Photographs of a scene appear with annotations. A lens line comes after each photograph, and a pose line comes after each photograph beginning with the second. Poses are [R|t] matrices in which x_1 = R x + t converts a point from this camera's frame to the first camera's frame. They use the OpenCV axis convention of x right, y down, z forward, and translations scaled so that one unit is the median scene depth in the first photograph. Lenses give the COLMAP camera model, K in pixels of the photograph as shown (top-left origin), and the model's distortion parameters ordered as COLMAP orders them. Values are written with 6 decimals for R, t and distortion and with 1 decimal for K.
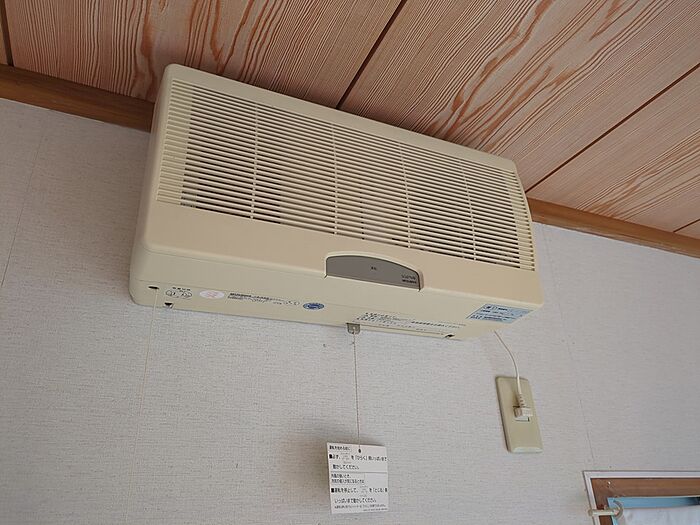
lens RADIAL K [[527.3, 0, 350.0], [0, 527.3, 262.5], [0, 0, 1]] dist [0.012242, 0.005394]
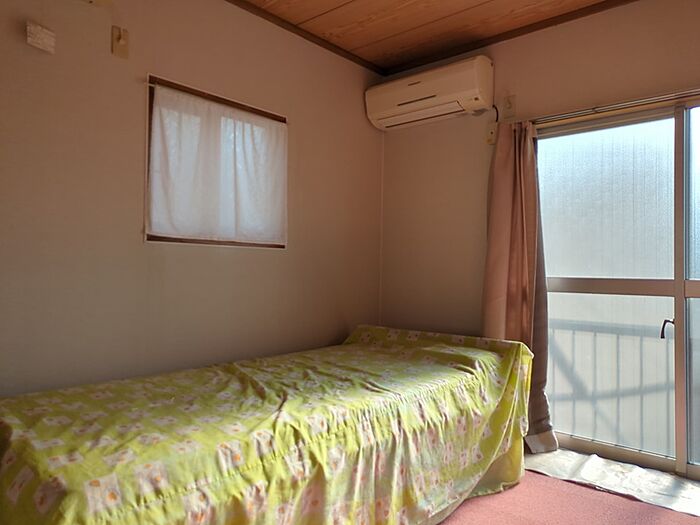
lens RADIAL K [[509.4, 0, 357.5], [0, 509.4, 260.0], [0, 0, 1]] dist [0.013598, 0.002077]
pose [[0.907075, 0.050832, 0.417888, 0.412916], [-0.213324, 0.911291, 0.352194, 0.136706], [-0.362915, -0.408612, 0.837454, -2.138369]]
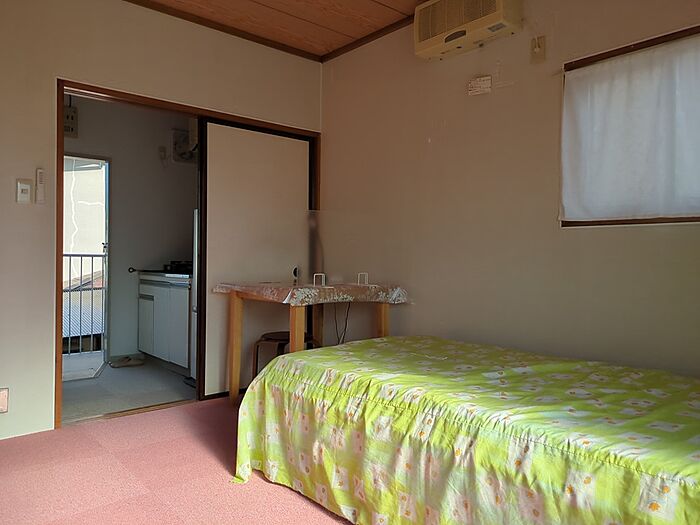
lens RADIAL K [[527.3, 0, 350.0], [0, 527.3, 262.5], [0, 0, 1]] dist [0.012242, 0.005394]
pose [[0.286399, 0.043955, -0.957102, 3.111039], [0.389601, 0.907286, 0.158250, 0.522979], [0.875321, -0.418211, 0.242720, -1.173341]]
